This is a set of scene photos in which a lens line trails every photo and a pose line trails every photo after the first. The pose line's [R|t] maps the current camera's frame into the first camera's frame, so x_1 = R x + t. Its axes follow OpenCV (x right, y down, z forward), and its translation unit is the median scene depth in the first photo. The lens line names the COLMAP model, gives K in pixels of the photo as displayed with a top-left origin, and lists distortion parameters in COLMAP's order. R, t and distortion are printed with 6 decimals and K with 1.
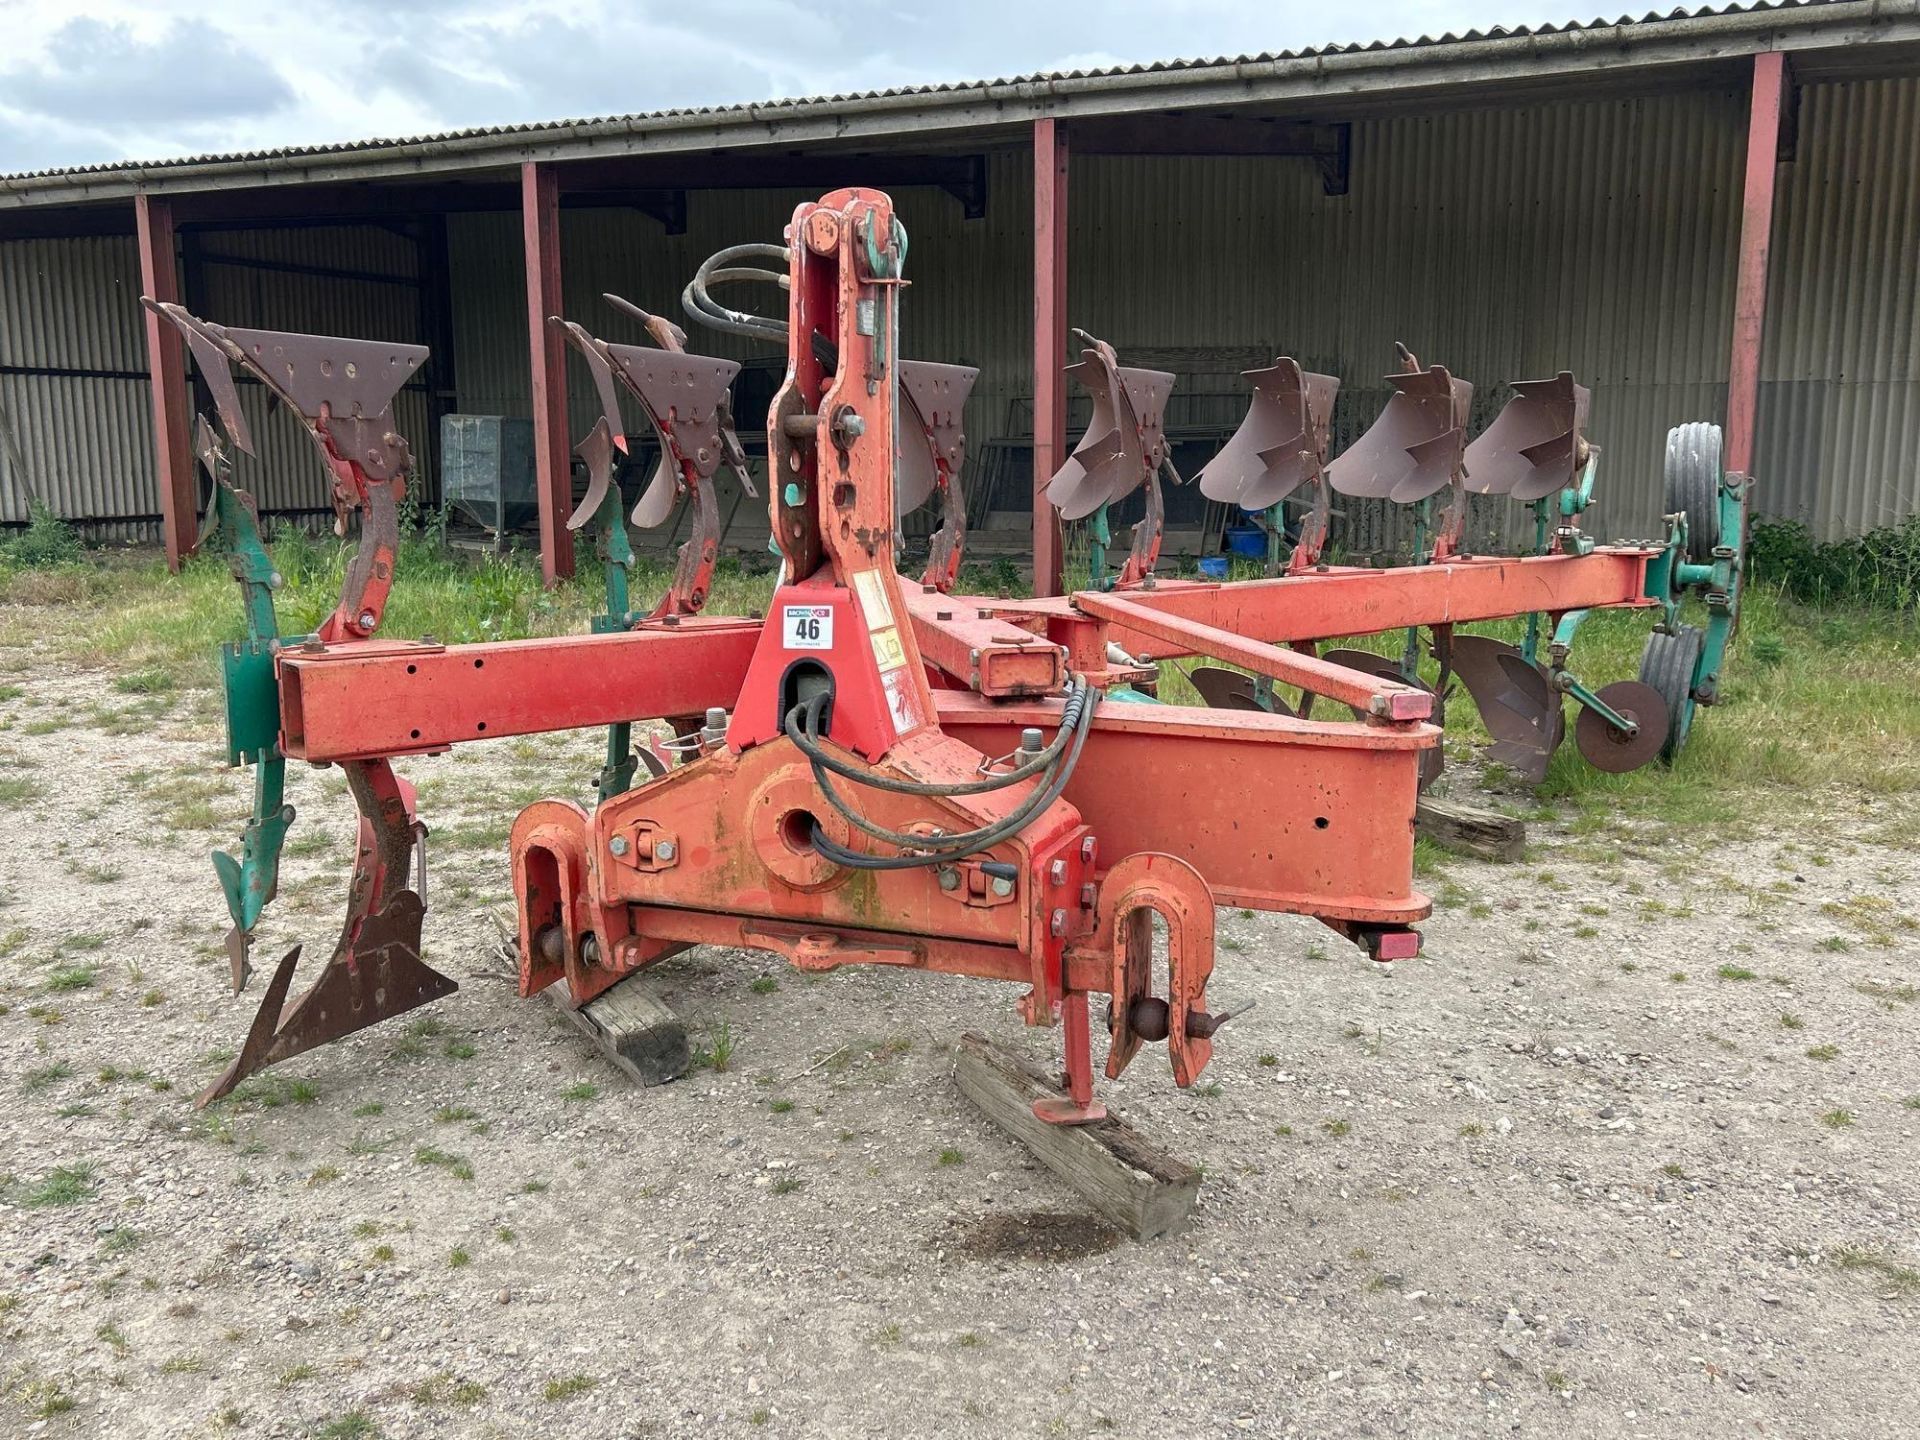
lens RADIAL K [[1685.5, 0, 950.8], [0, 1685.5, 723.1], [0, 0, 1]] dist [0.003917, 0.004317]
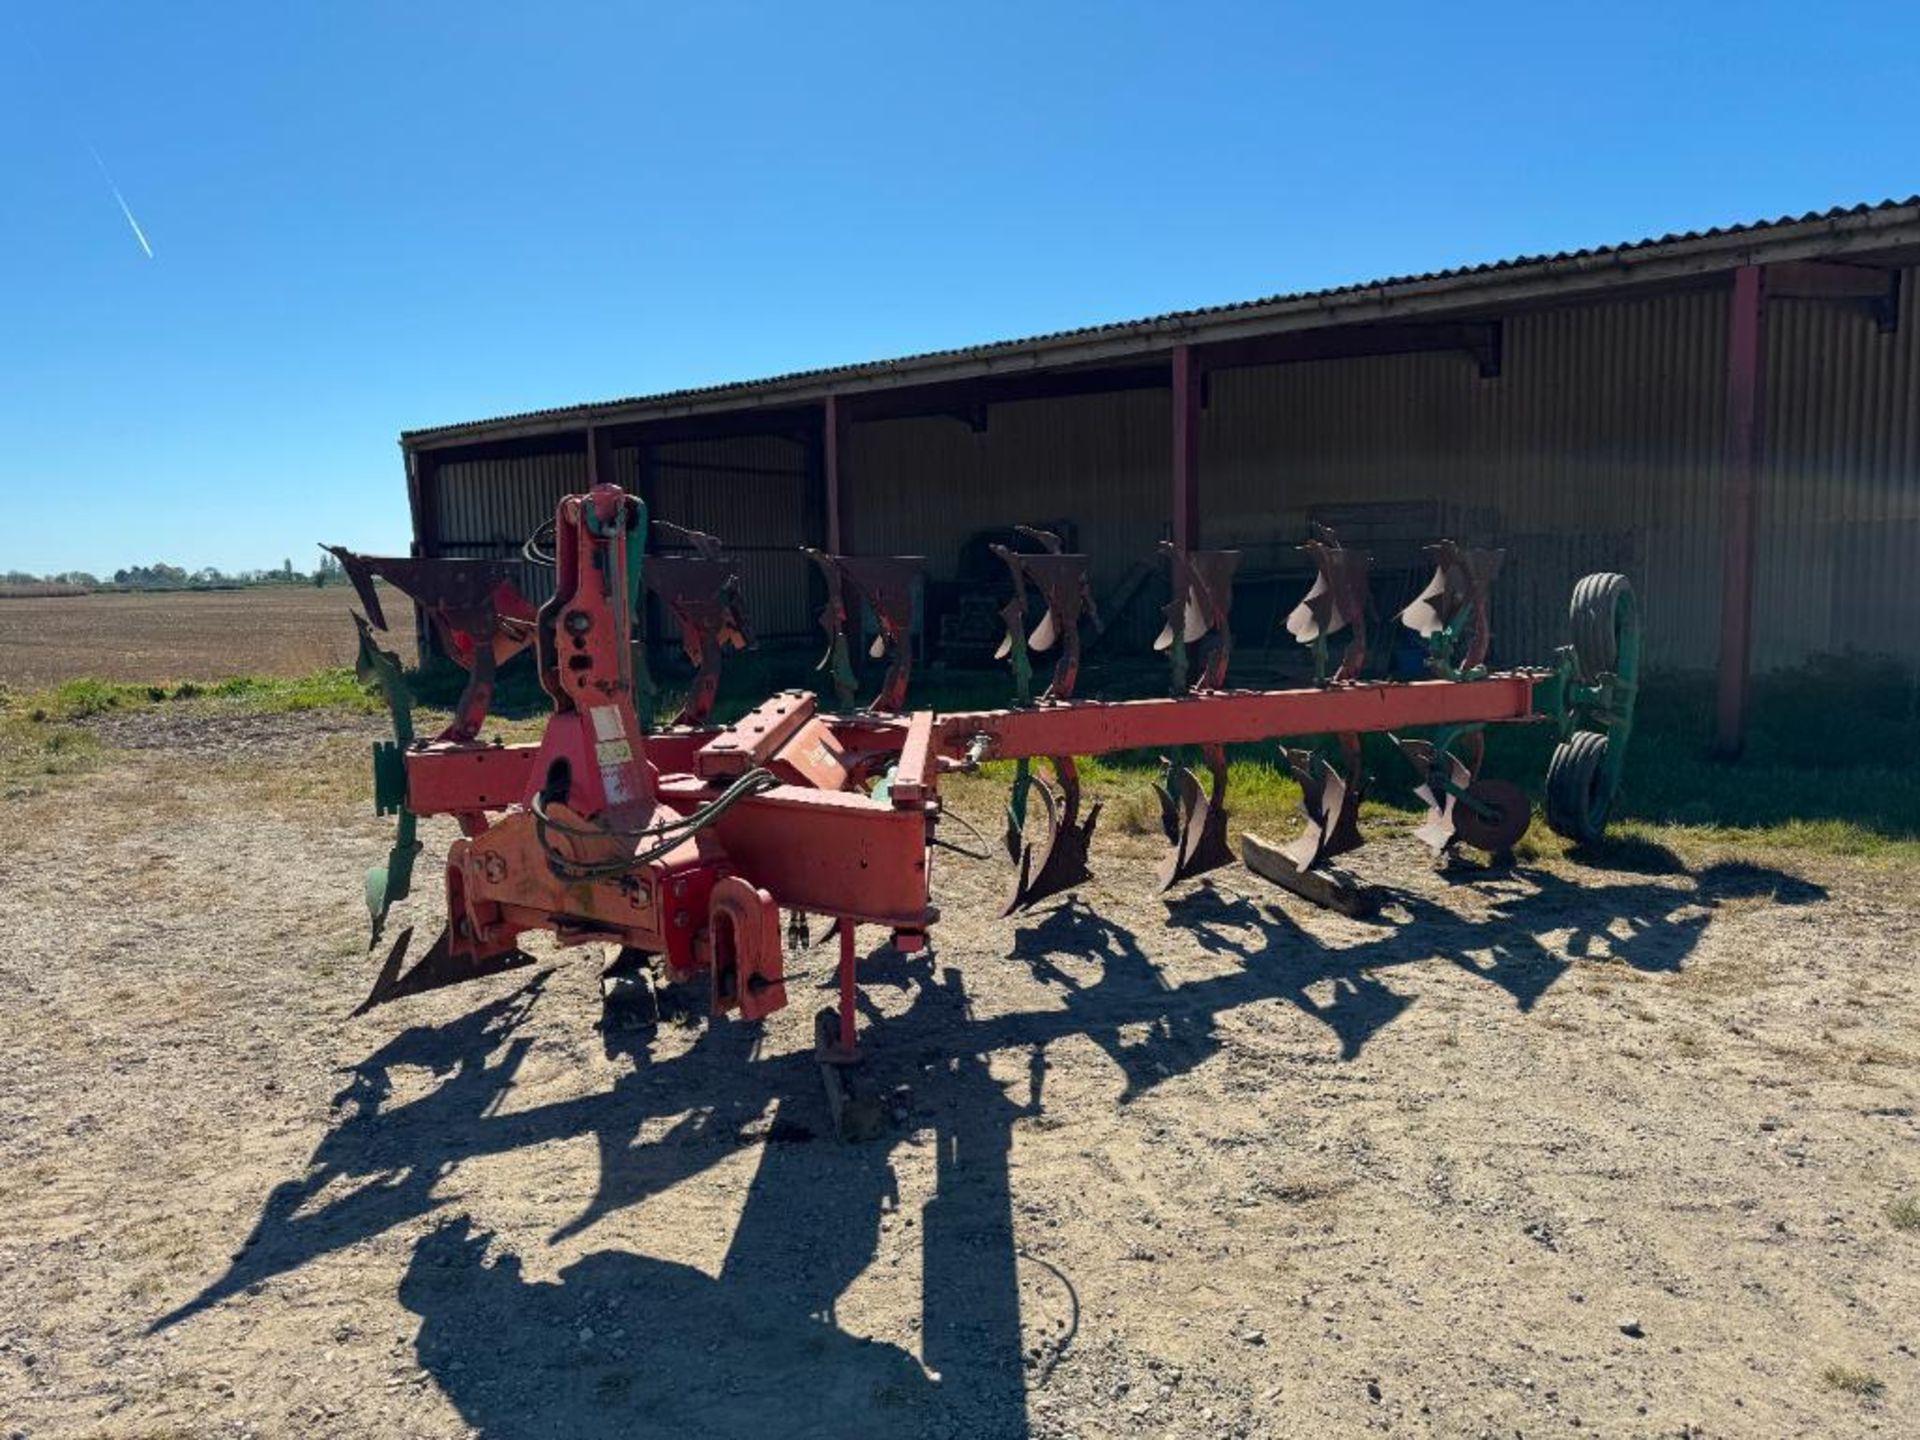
lens RADIAL K [[1347.4, 0, 956.7], [0, 1347.4, 725.6], [0, 0, 1]] dist [0.008371, -0.023671]
pose [[0.971945, 0.008077, -0.235070, 0.152283], [-0.020978, 0.998404, -0.052433, -0.001853], [0.234272, 0.055894, 0.970563, -0.055968]]
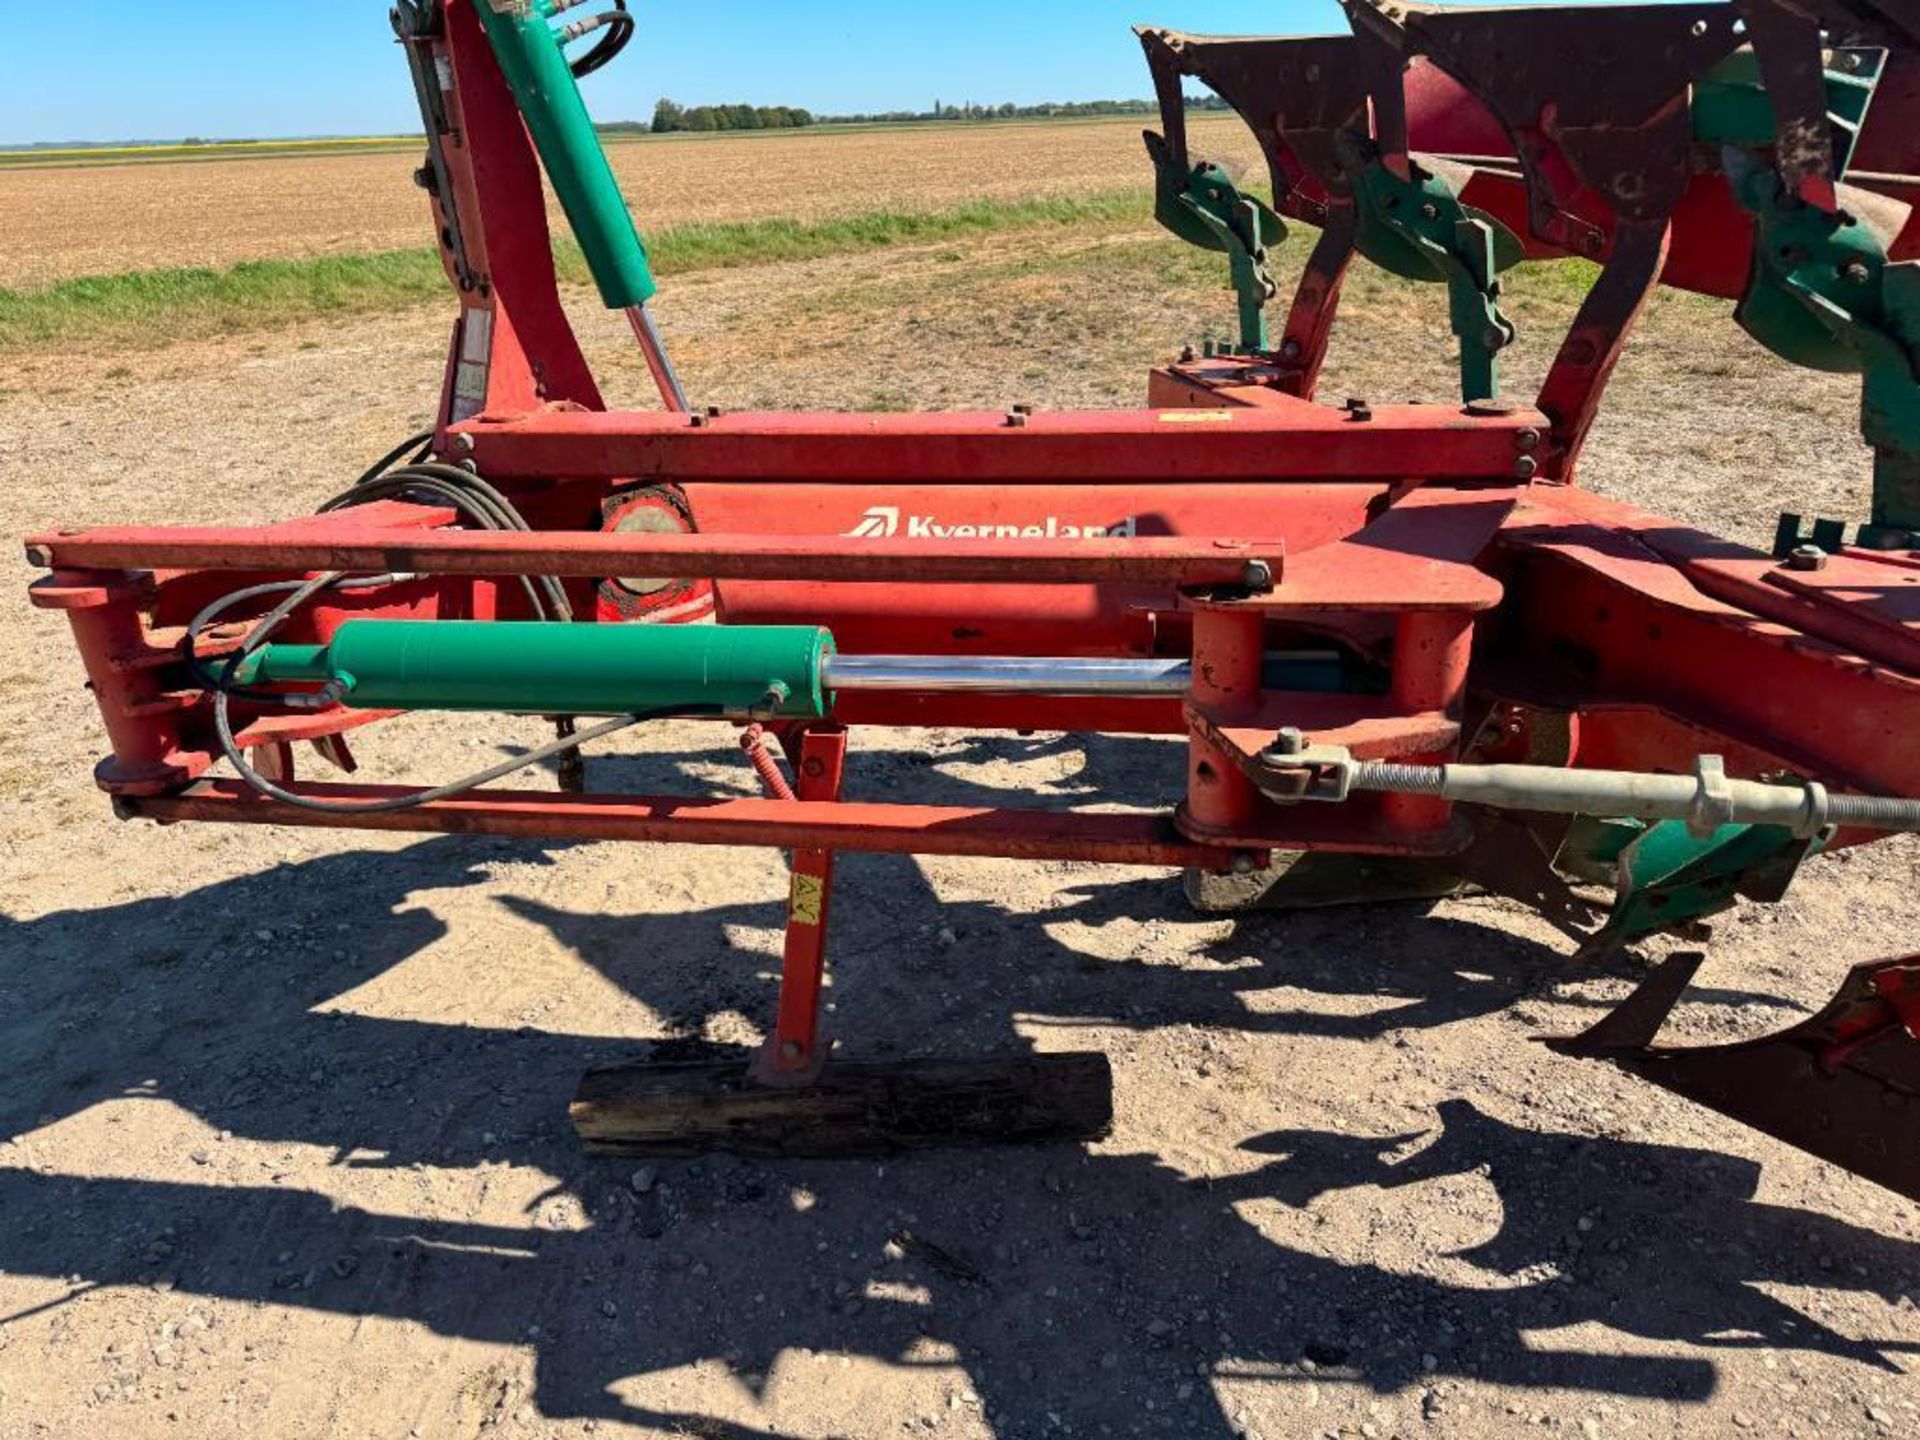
lens RADIAL K [[1347.4, 0, 956.7], [0, 1347.4, 725.6], [0, 0, 1]] dist [0.008371, -0.023671]
pose [[-0.367581, 0.390371, -0.844094, 0.177799], [-0.156729, 0.868652, 0.469979, -0.076539], [0.916690, 0.305049, -0.258117, 0.396825]]
